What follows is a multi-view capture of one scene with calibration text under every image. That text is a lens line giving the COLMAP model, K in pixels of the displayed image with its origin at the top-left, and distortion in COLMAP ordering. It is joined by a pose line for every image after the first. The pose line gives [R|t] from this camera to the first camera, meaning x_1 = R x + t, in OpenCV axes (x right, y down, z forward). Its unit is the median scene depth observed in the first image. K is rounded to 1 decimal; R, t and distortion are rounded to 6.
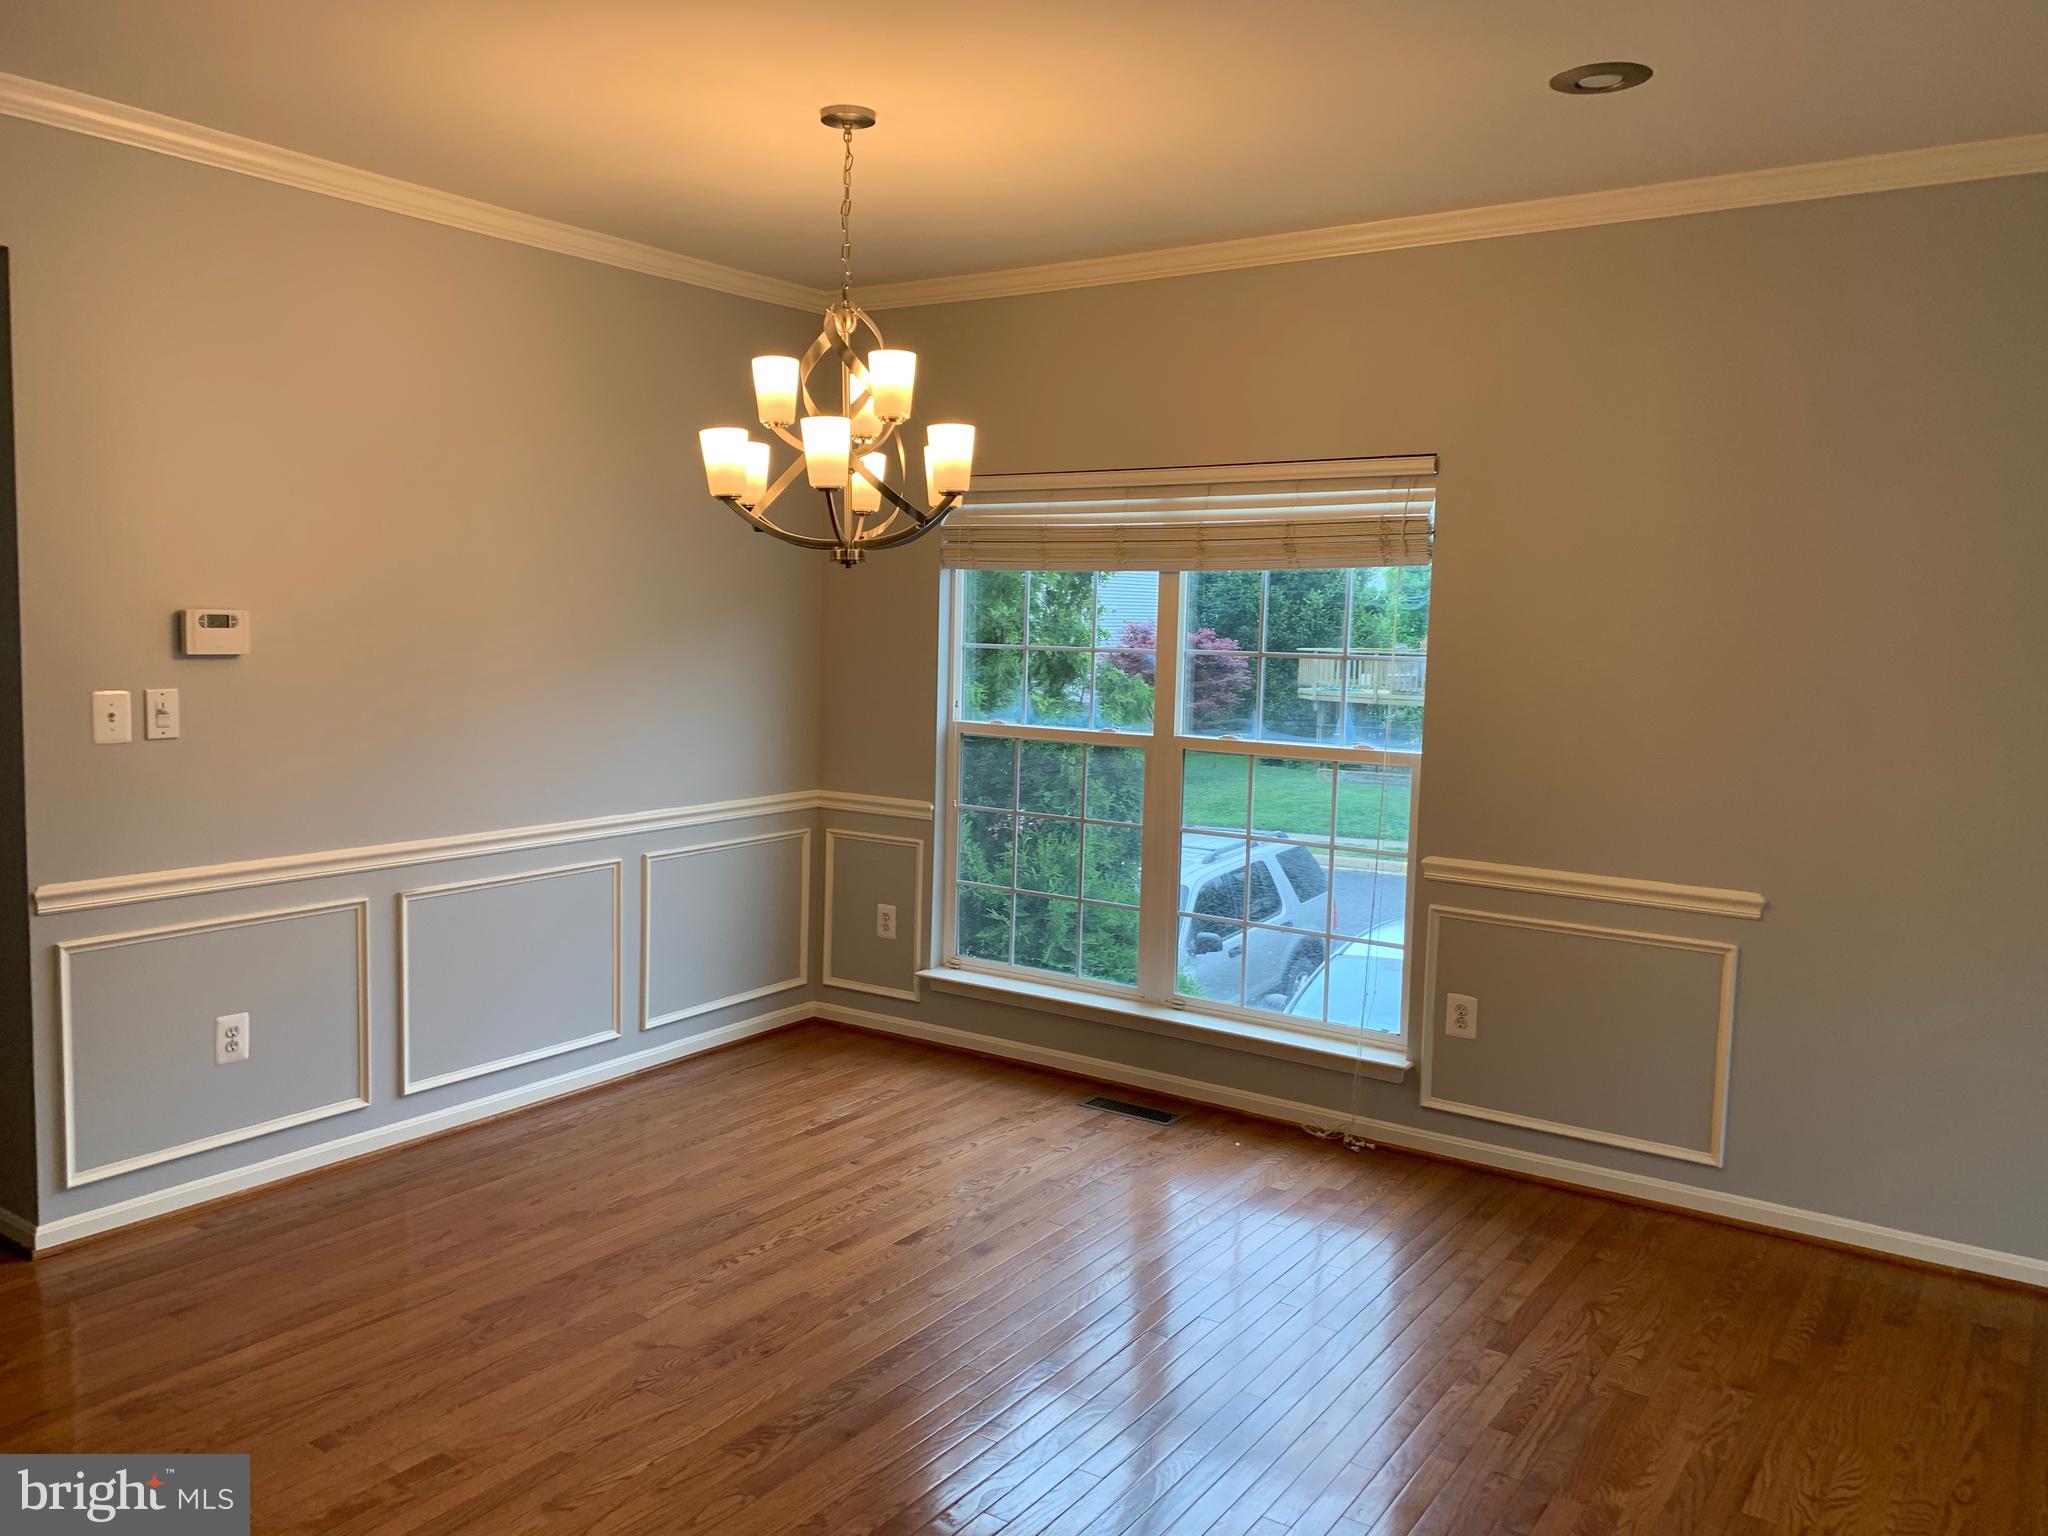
lens RADIAL K [[1564.6, 0, 1019.5], [0, 1564.6, 765.8], [0, 0, 1]] dist [0.040283, -0.043490]
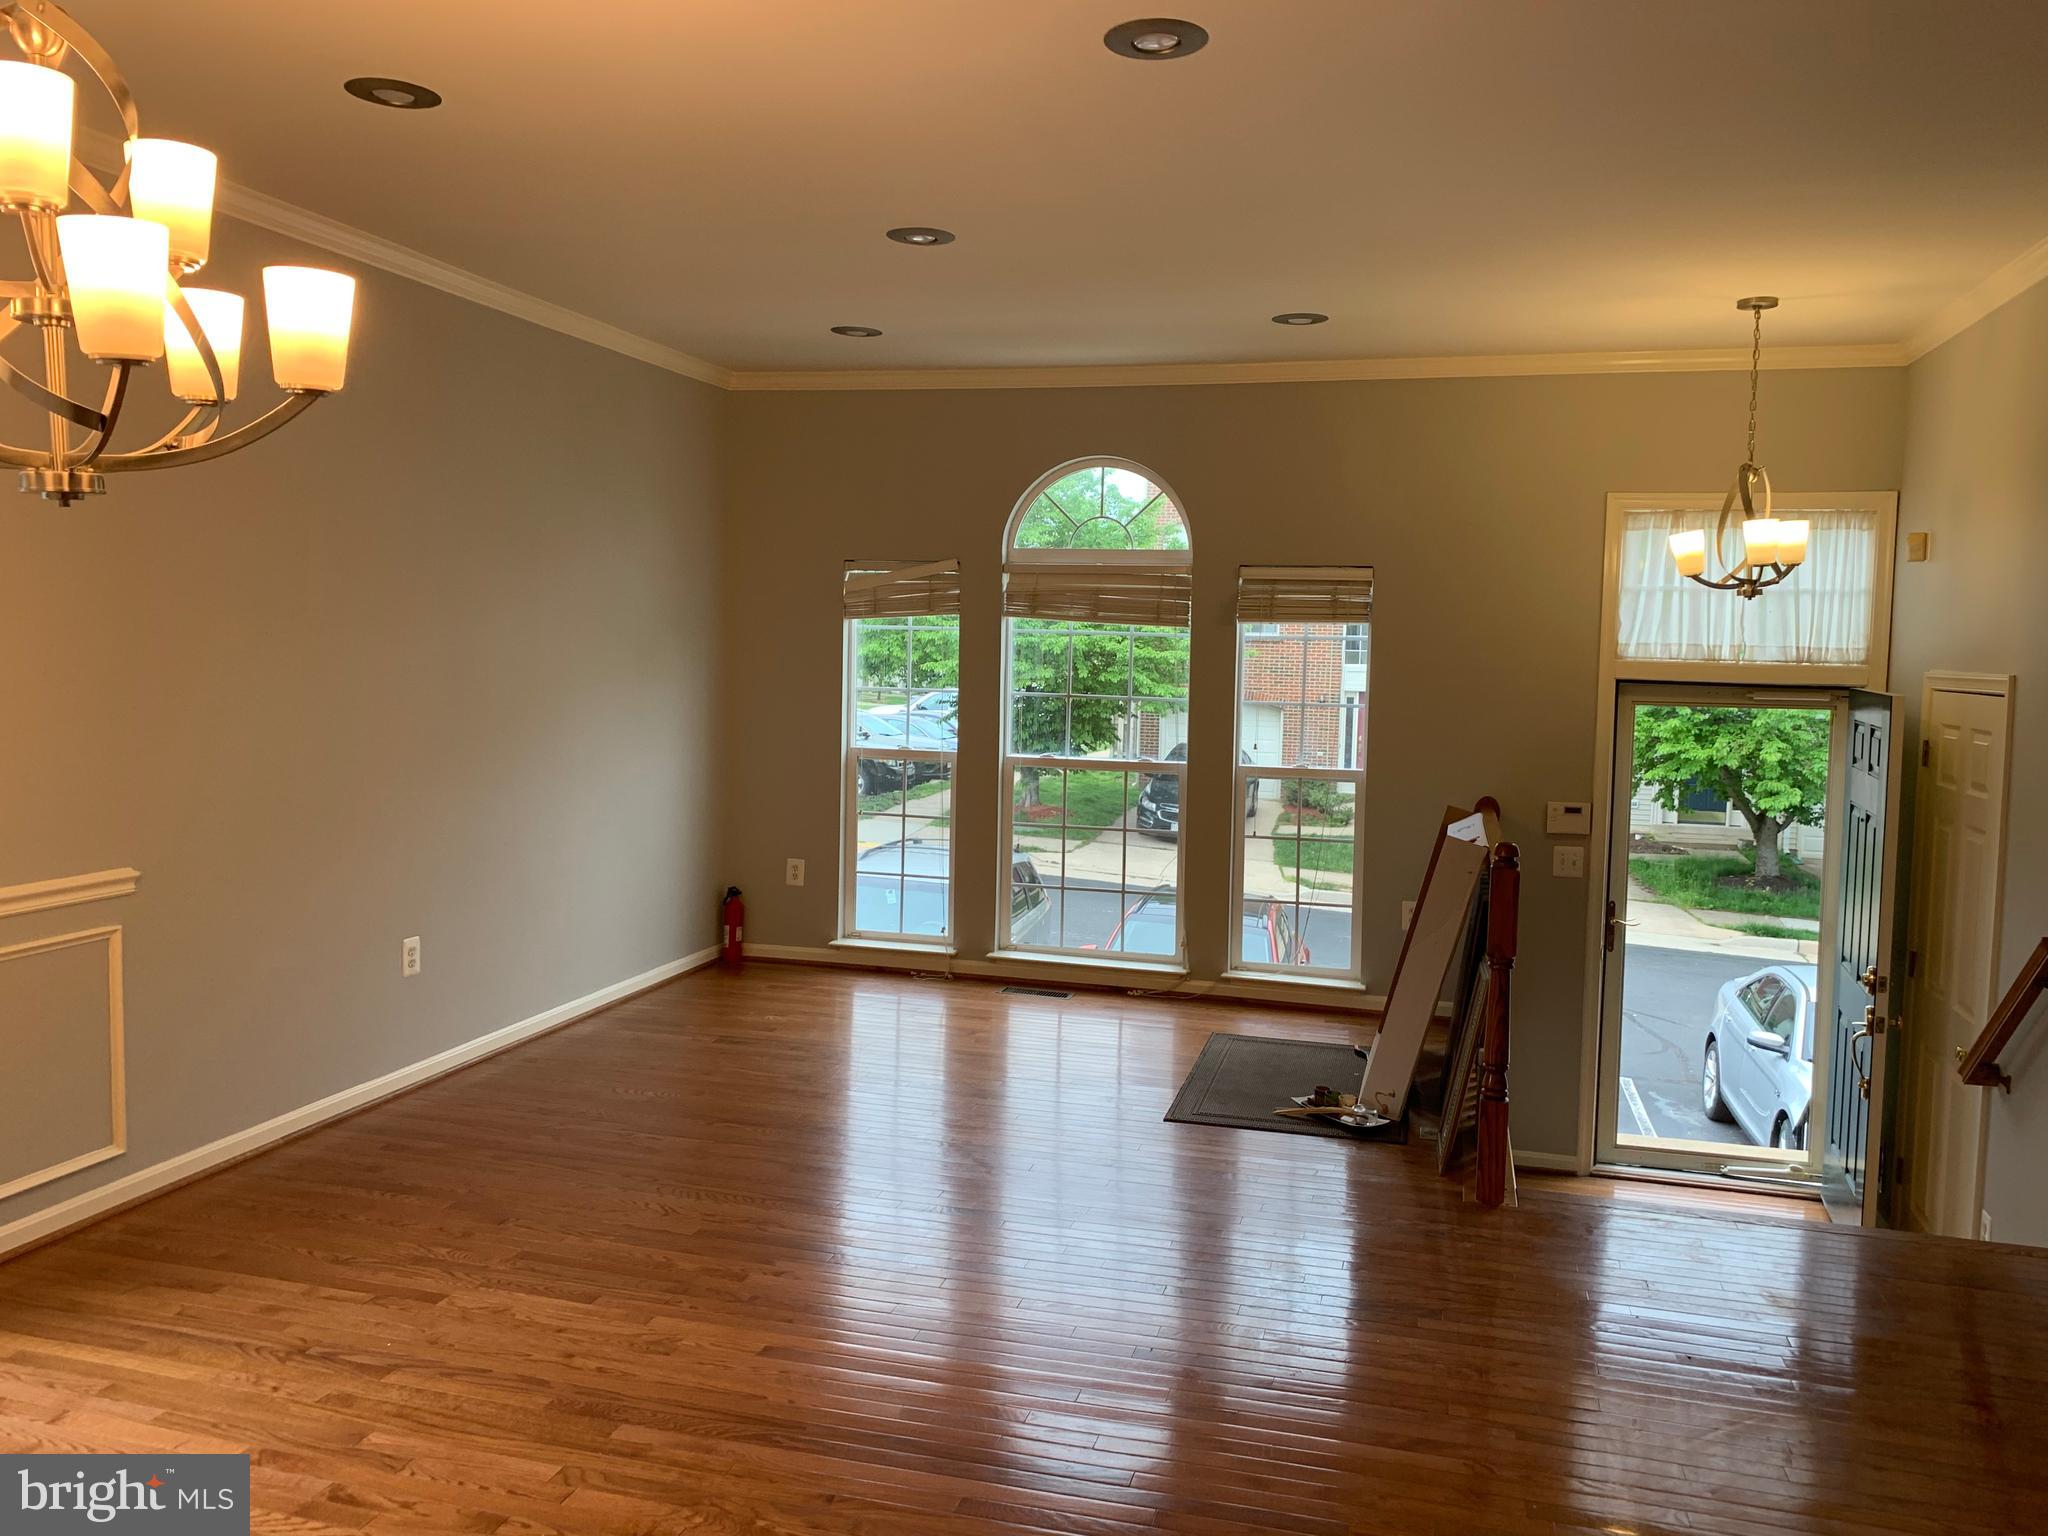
lens RADIAL K [[1559.6, 0, 1020.3], [0, 1559.6, 748.2], [0, 0, 1]] dist [-0.009566, 0.024531]
pose [[-0.333294, -0.096774, 0.937843, -0.634731], [0.053864, 0.991139, 0.121416, -0.083016], [-0.941283, 0.090983, -0.325128, 0.781639]]
